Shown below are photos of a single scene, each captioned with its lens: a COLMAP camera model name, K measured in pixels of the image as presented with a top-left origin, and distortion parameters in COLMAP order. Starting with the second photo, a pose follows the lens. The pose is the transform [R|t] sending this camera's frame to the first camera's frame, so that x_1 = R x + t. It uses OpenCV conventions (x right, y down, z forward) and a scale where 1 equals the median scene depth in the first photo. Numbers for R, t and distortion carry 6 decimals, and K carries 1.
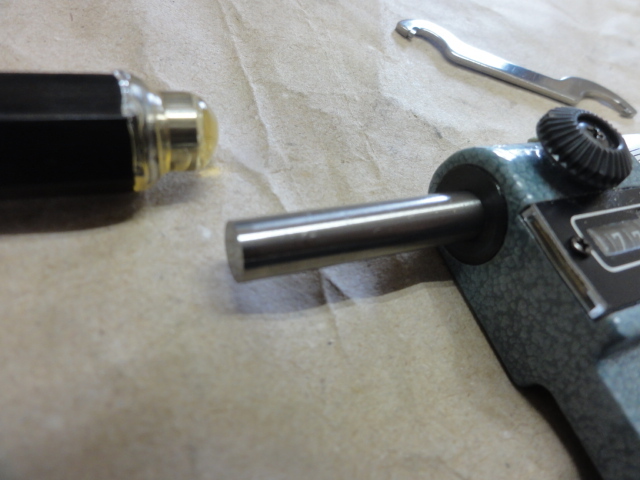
lens RADIAL K [[458.1, 0, 327.1], [0, 458.1, 230.0], [0, 0, 1]] dist [0.008949, -0.027381]
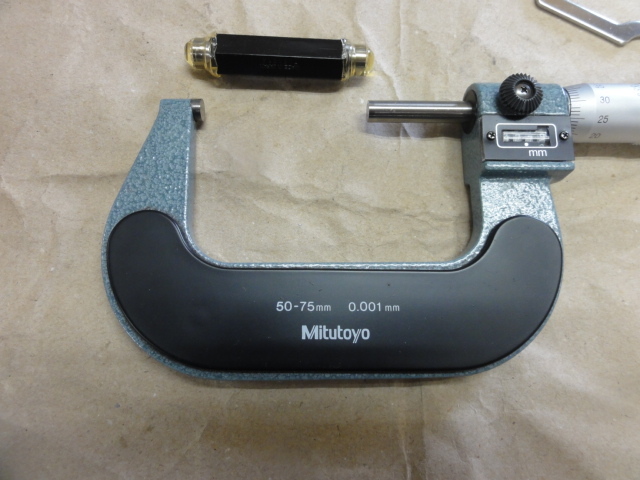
lens RADIAL K [[425.4, 0, 316.6], [0, 425.4, 242.1], [0, 0, 1]] dist [-0.019687, 0.005813]
pose [[0.891532, 0.301906, -0.337673, 0.584051], [-0.138259, 0.891288, 0.431845, -0.289006], [0.431340, -0.338318, 0.836353, -1.475593]]
